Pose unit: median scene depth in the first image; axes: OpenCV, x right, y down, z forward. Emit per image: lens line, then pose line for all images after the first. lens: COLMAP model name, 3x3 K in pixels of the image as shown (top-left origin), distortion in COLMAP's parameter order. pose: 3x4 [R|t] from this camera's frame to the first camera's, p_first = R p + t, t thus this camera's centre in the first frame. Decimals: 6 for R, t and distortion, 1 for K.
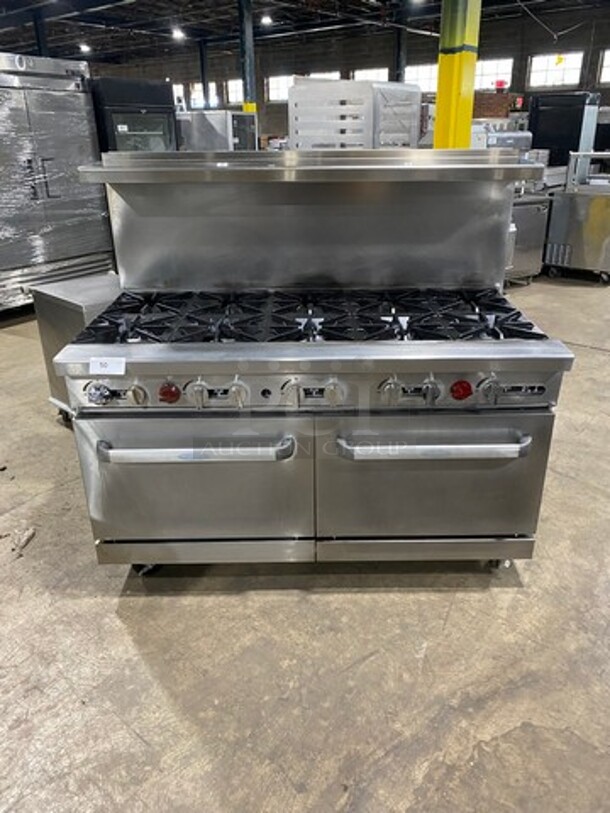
lens RADIAL K [[616.3, 0, 319.6], [0, 616.3, 406.2], [0, 0, 1]] dist [0.008721, -0.004025]
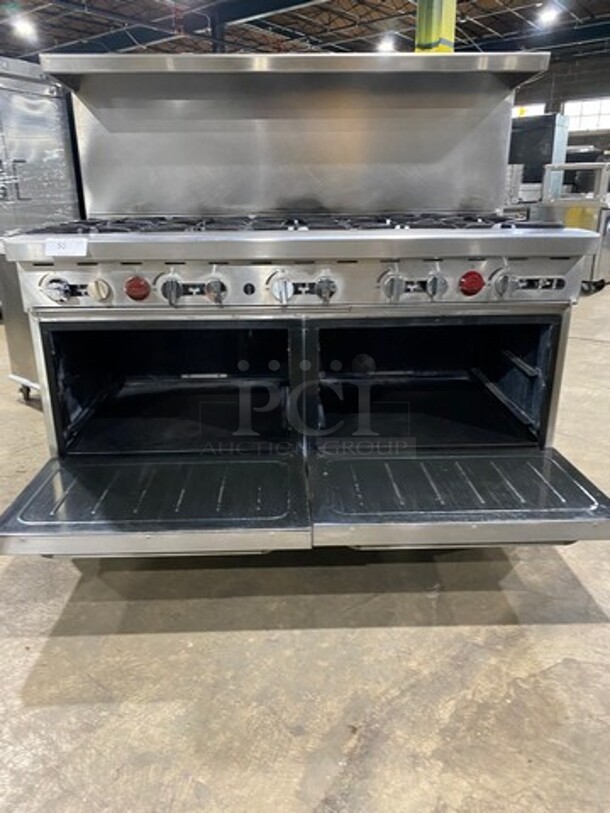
lens RADIAL K [[616.7, 0, 305.0], [0, 616.7, 406.5], [0, 0, 1]] dist [0.001045, 0.004016]
pose [[0.999769, -0.010150, 0.018928, -0.029321], [0.011761, 0.996134, -0.087053, 0.252800], [-0.017971, 0.087255, 0.996024, 0.162869]]
